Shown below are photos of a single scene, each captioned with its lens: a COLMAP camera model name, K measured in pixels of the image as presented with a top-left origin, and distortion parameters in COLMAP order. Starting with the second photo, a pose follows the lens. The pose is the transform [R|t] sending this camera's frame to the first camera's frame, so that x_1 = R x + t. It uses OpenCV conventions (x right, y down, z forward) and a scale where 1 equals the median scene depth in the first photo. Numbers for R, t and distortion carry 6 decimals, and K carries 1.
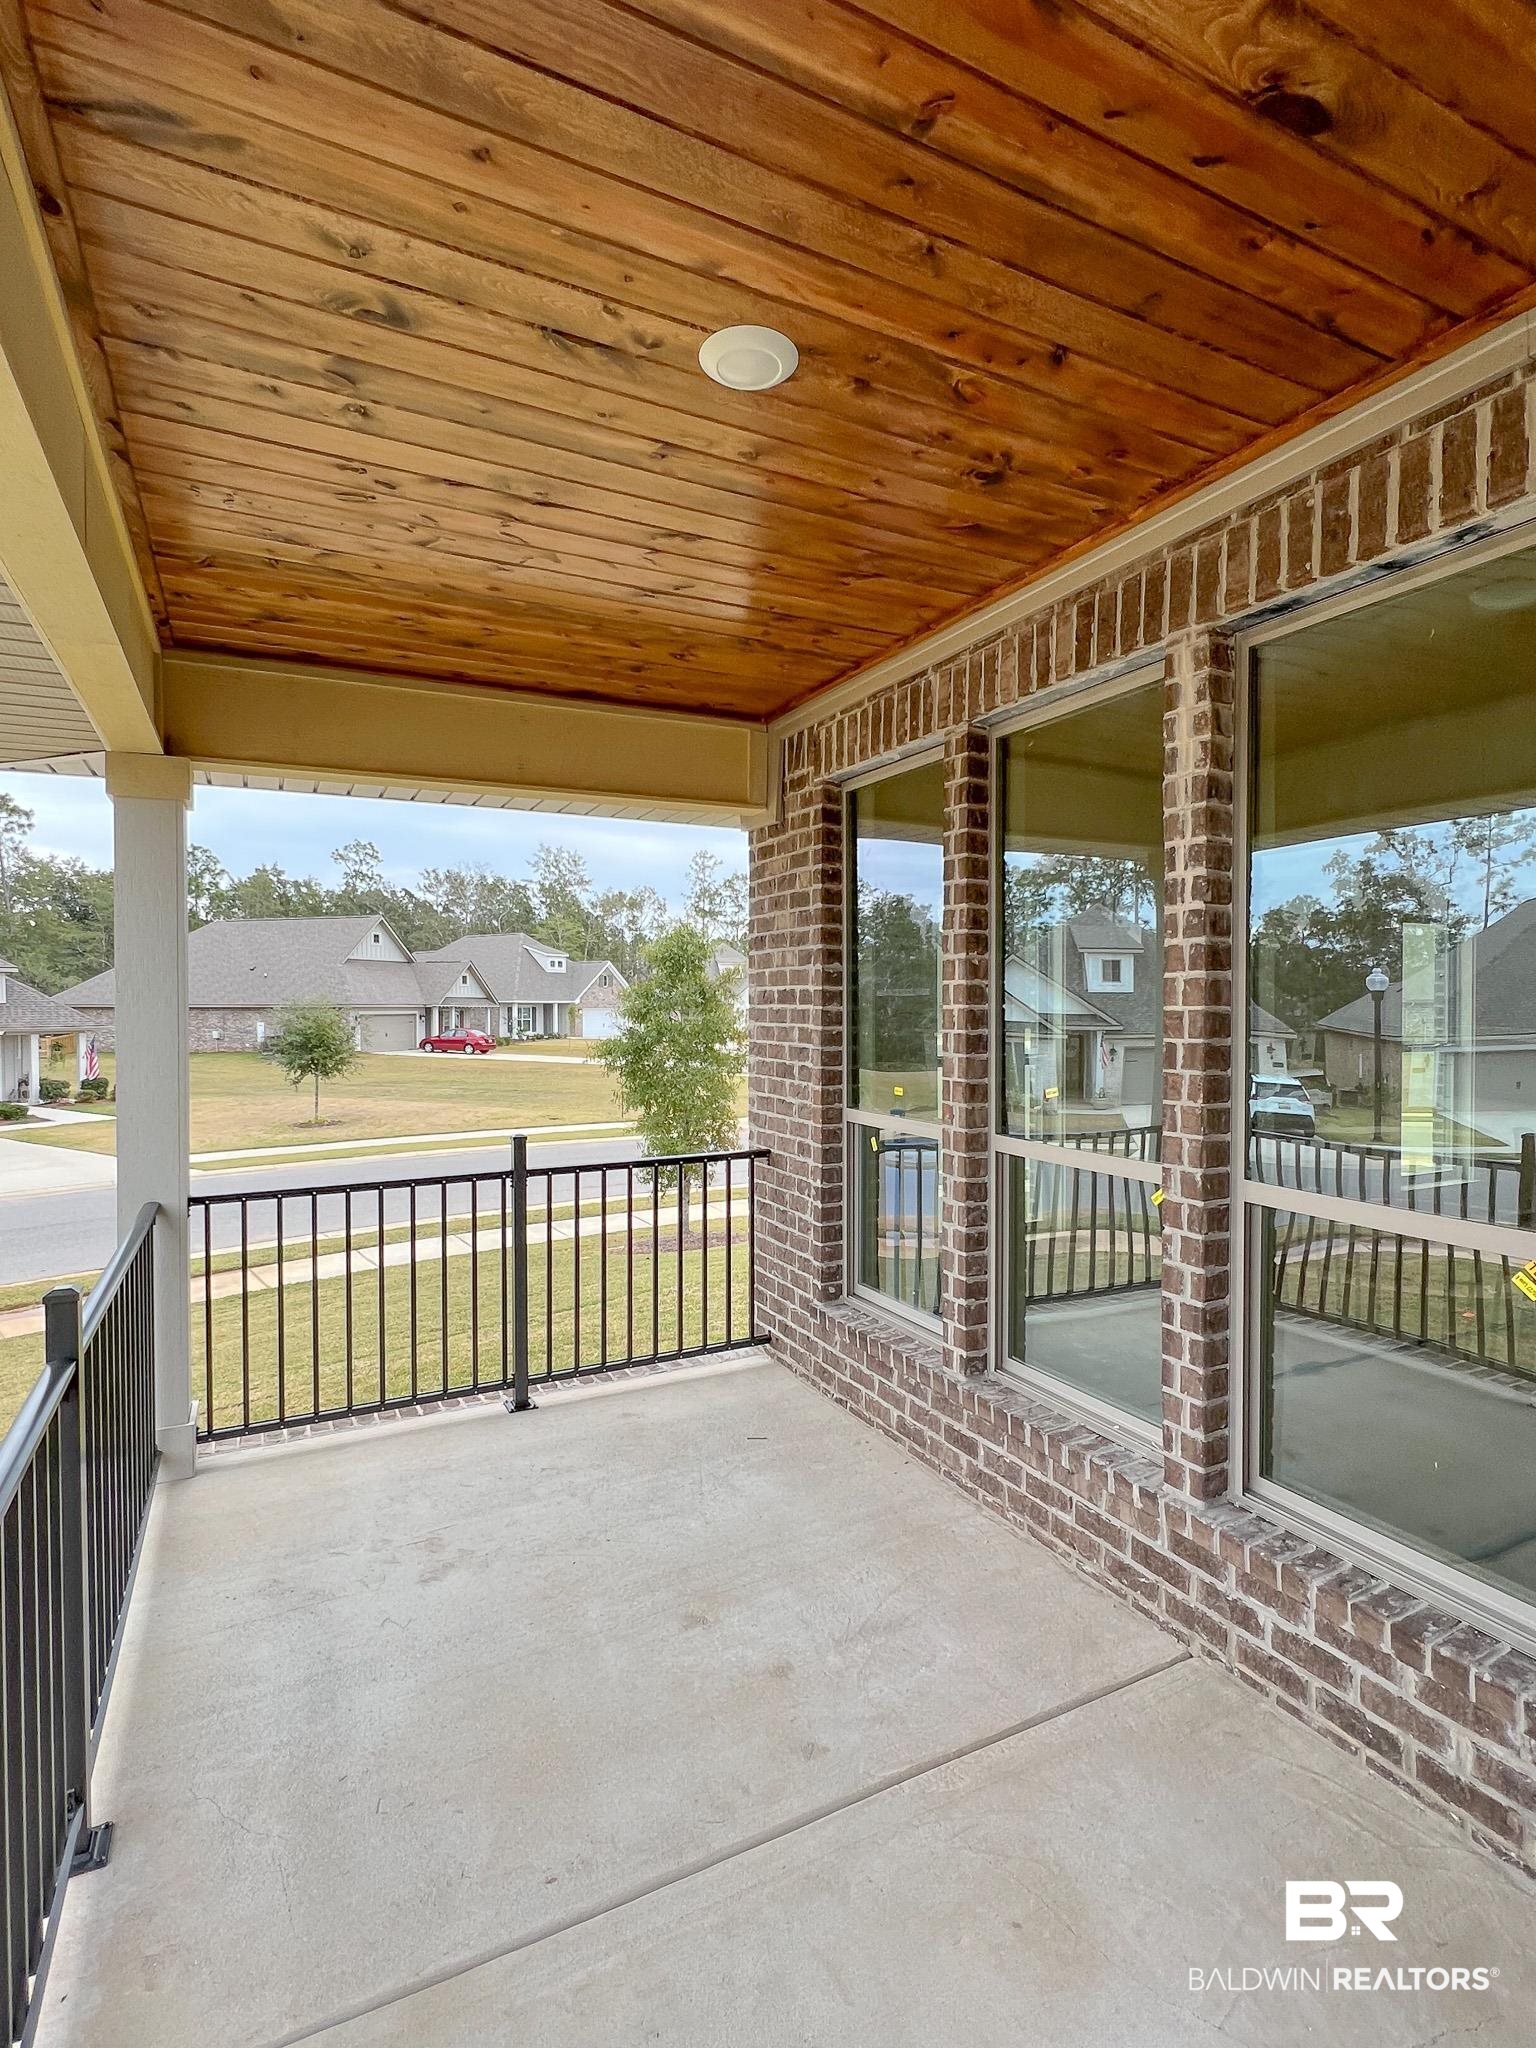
lens RADIAL K [[1016.6, 0, 773.0], [0, 1016.6, 1021.3], [0, 0, 1]] dist [0.001264, 0.001061]
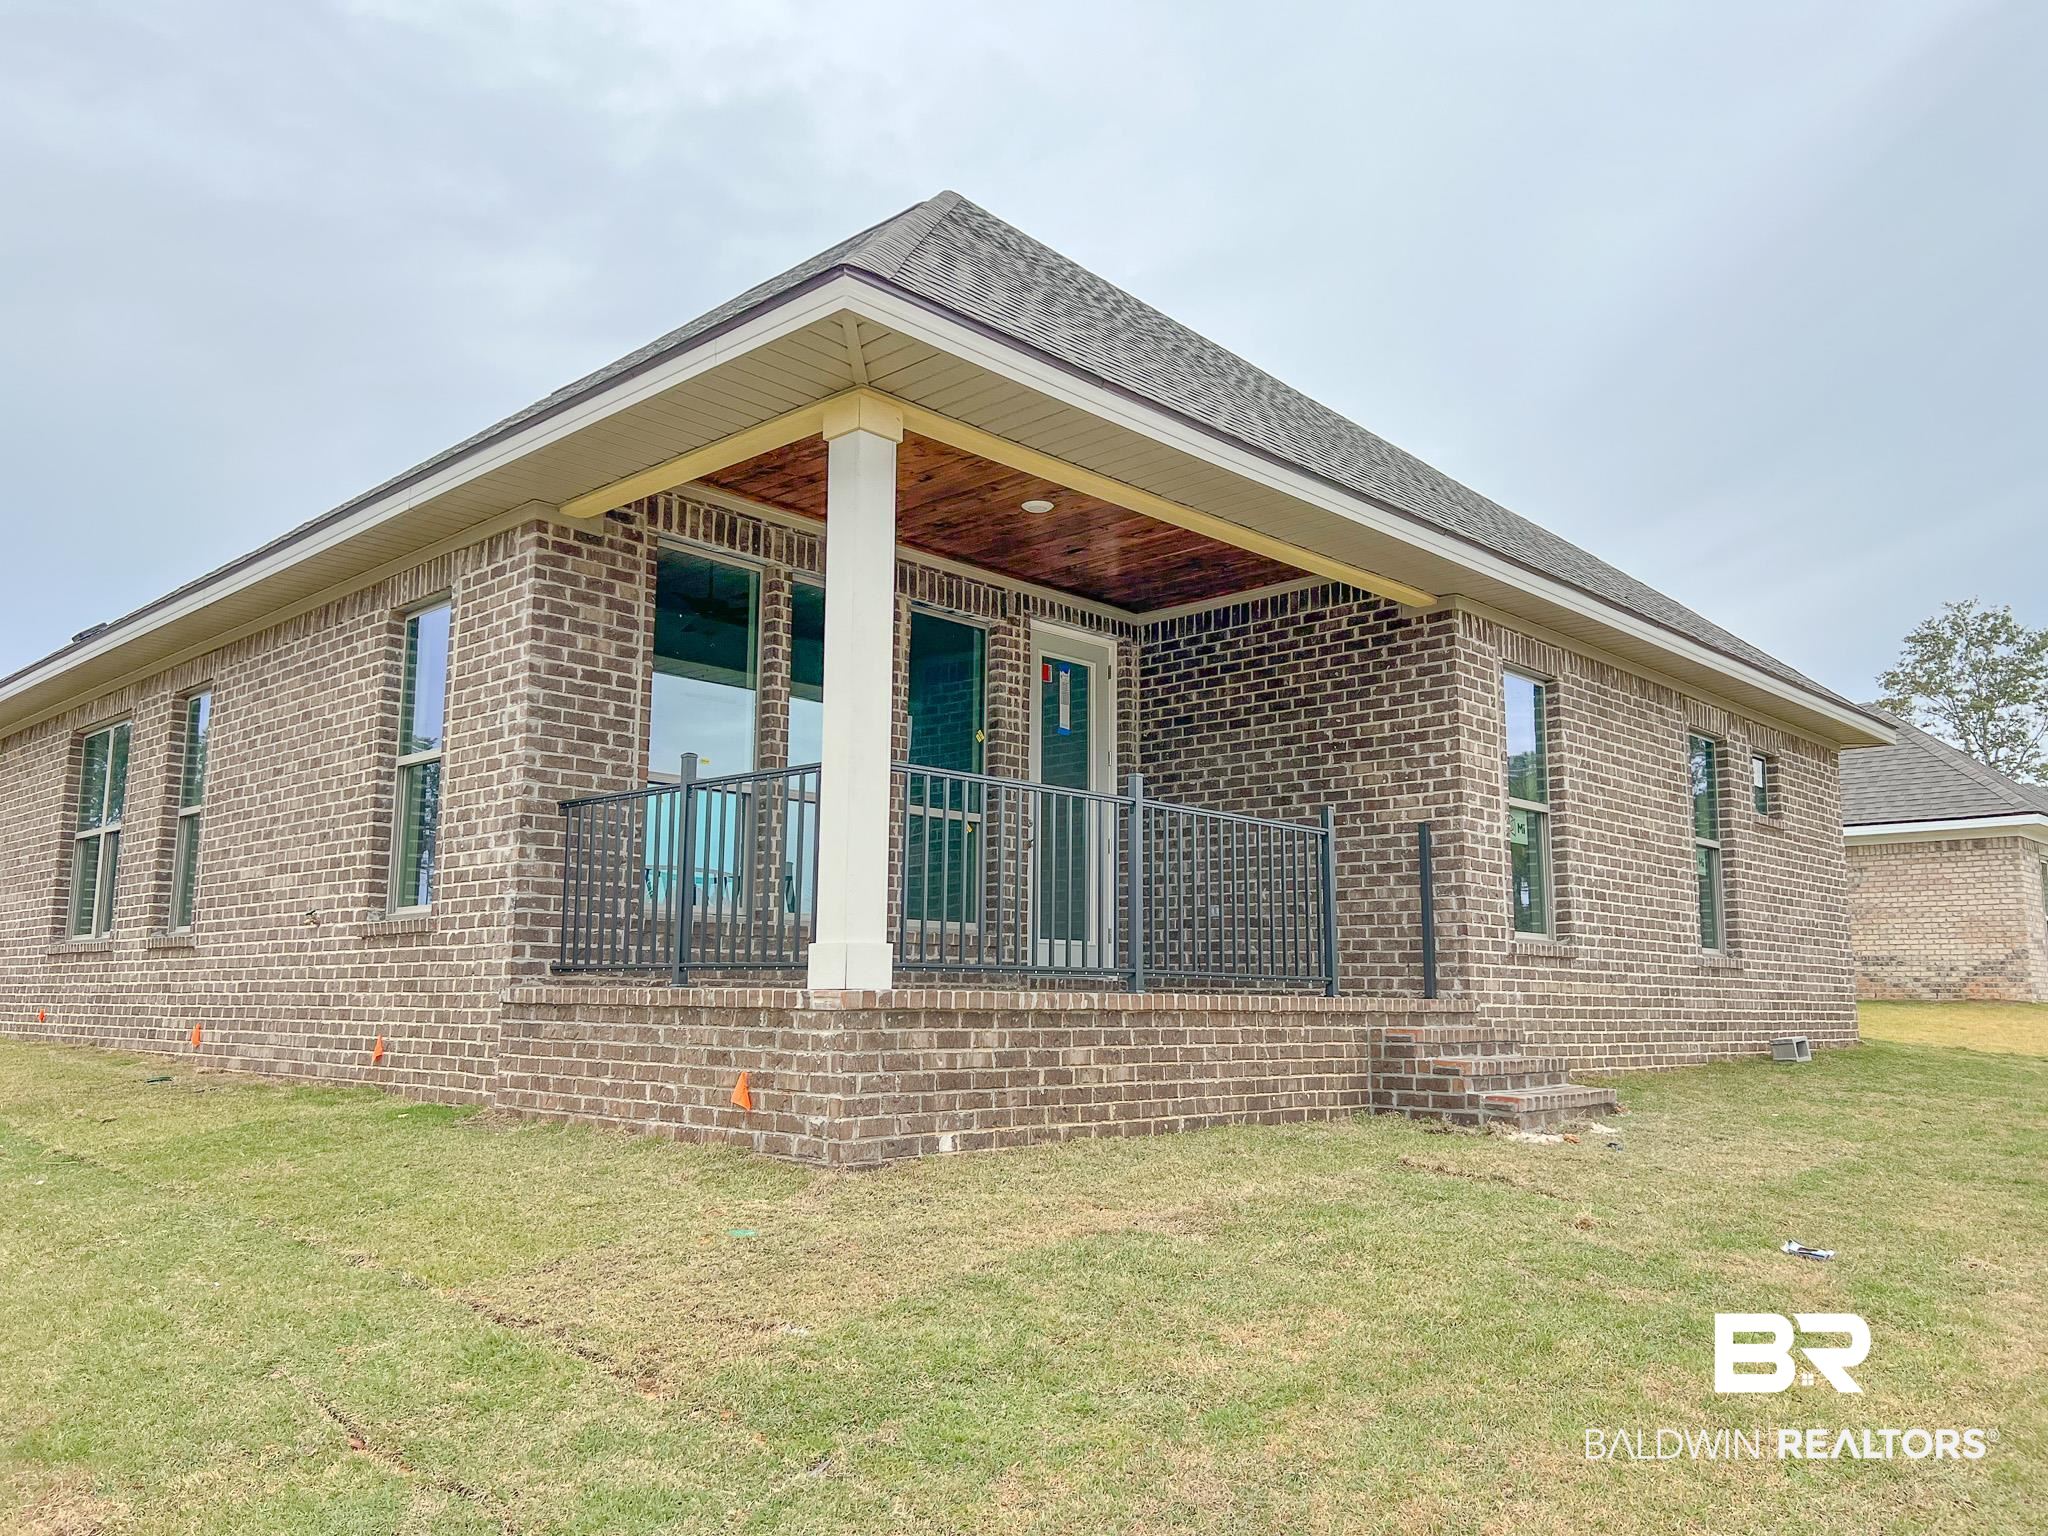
lens RADIAL K [[1519.5, 0, 1024.0], [0, 1519.5, 768.0], [0, 0, 1]] dist [0.137721, -0.001016]
pose [[-0.326650, 0.142934, 0.934275, -2.854653], [0.009157, 0.988931, -0.148094, 0.555333], [-0.945101, -0.039820, -0.324343, 1.697985]]
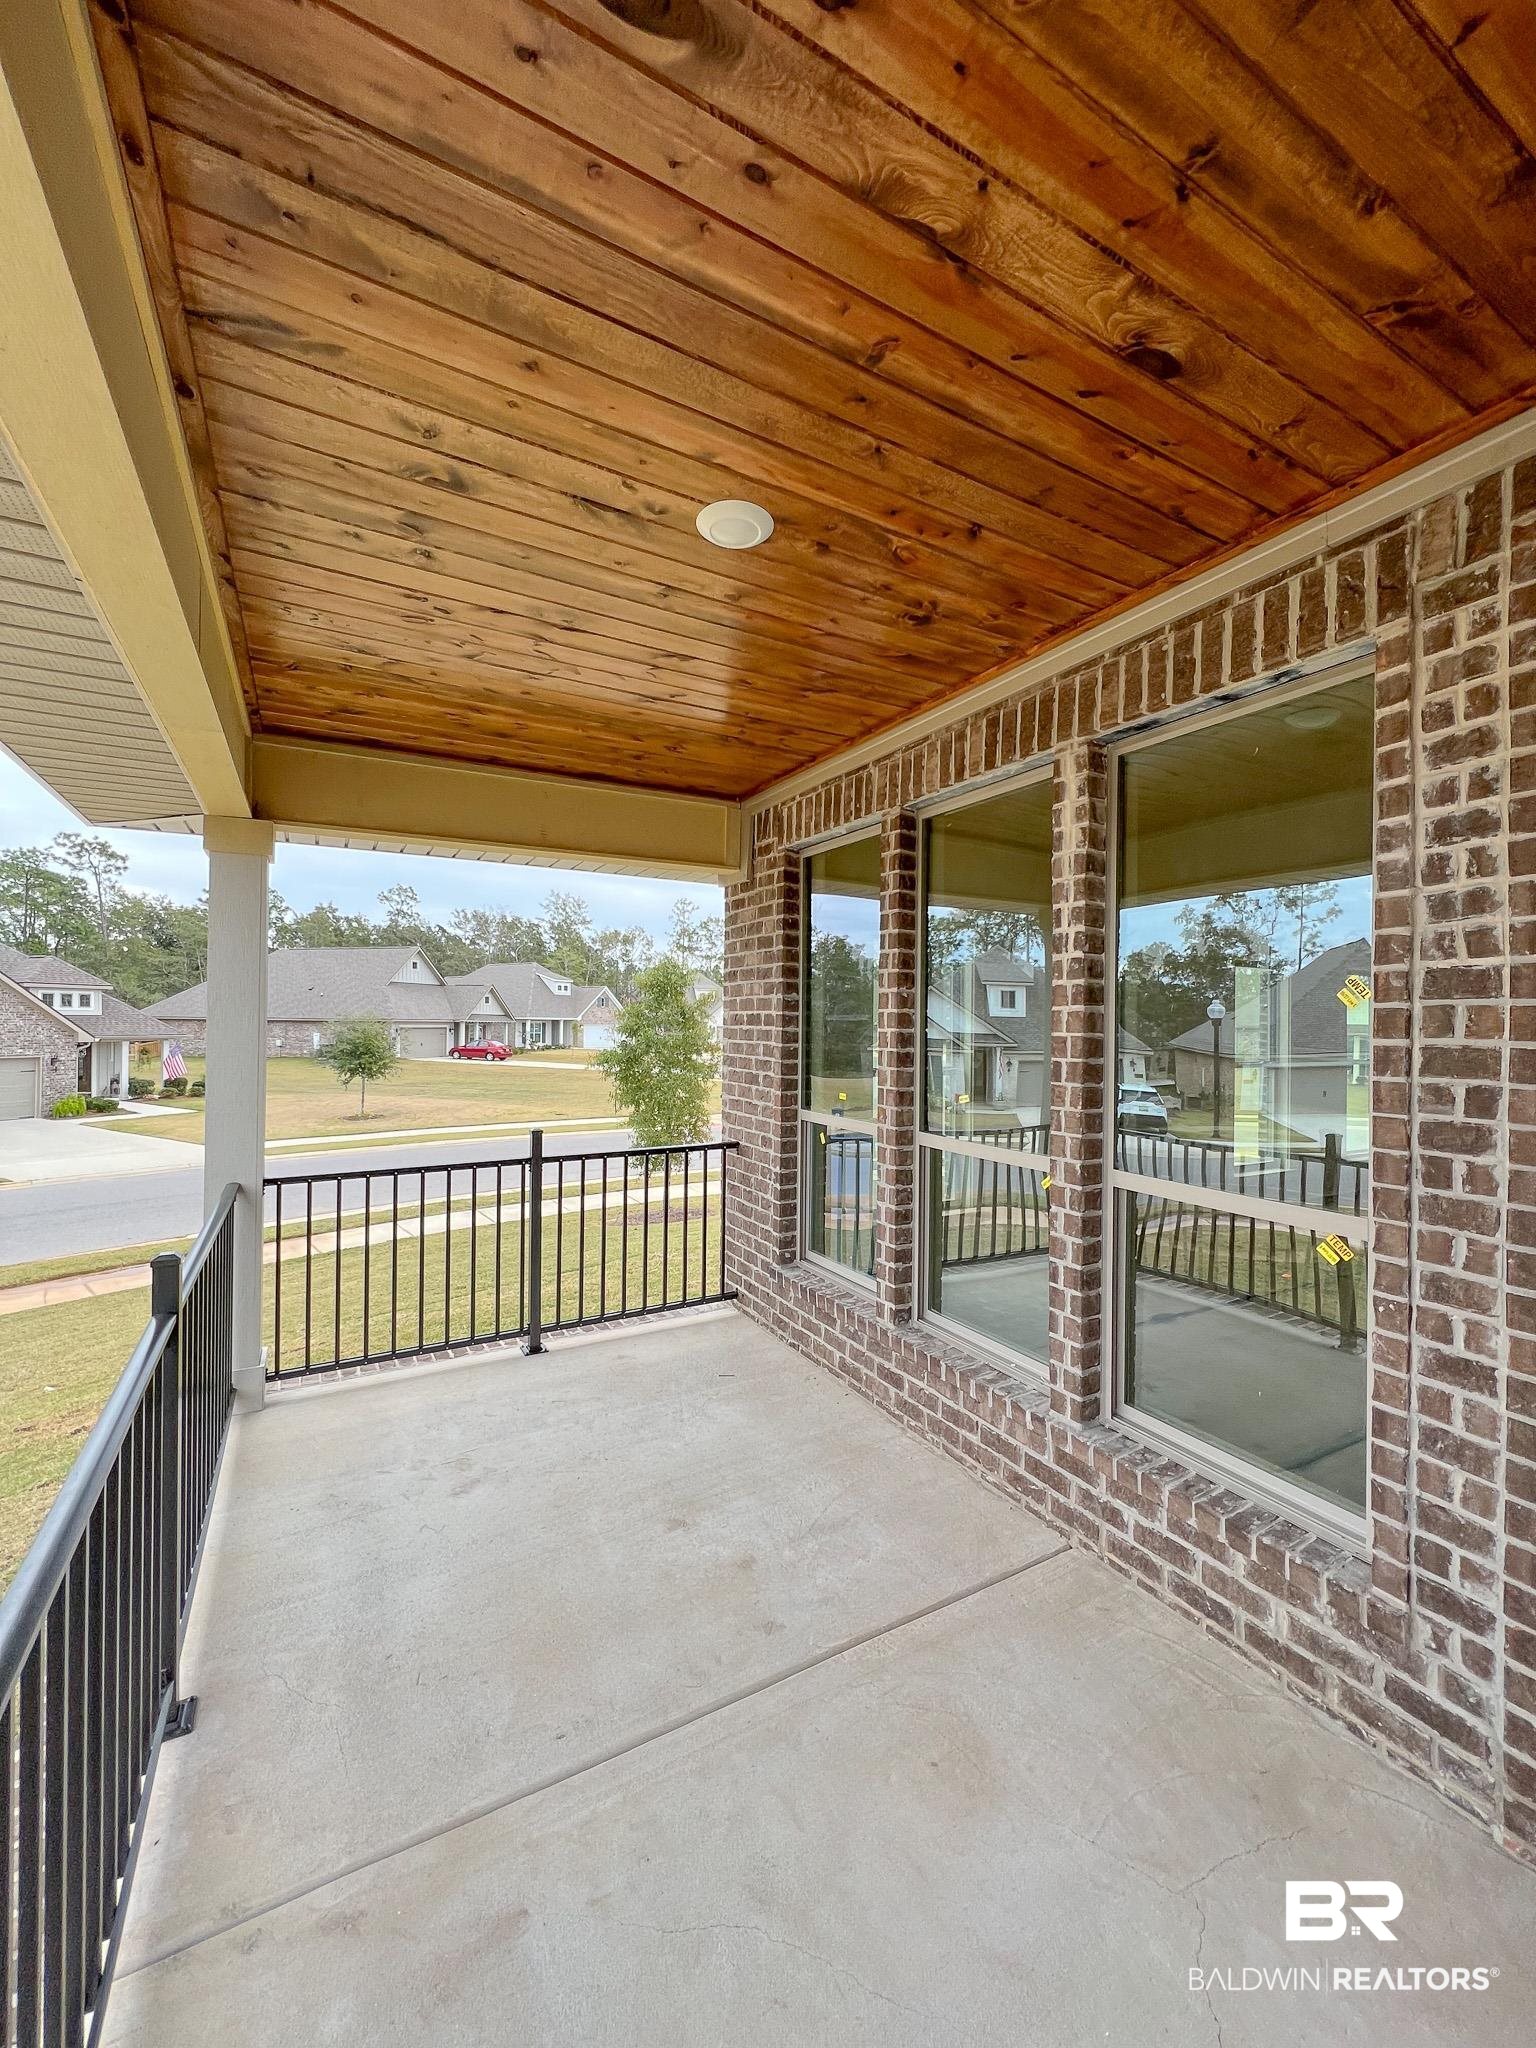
lens RADIAL K [[820.9, 0, 769.9], [0, 820.9, 1020.6], [0, 0, 1]] dist [0.002870, 0.000271]
pose [[0.999194, 0.011841, 0.038346, -0.008254], [-0.011099, 0.999748, -0.019509, -0.005283], [-0.038567, 0.019067, 0.999074, -0.015667]]
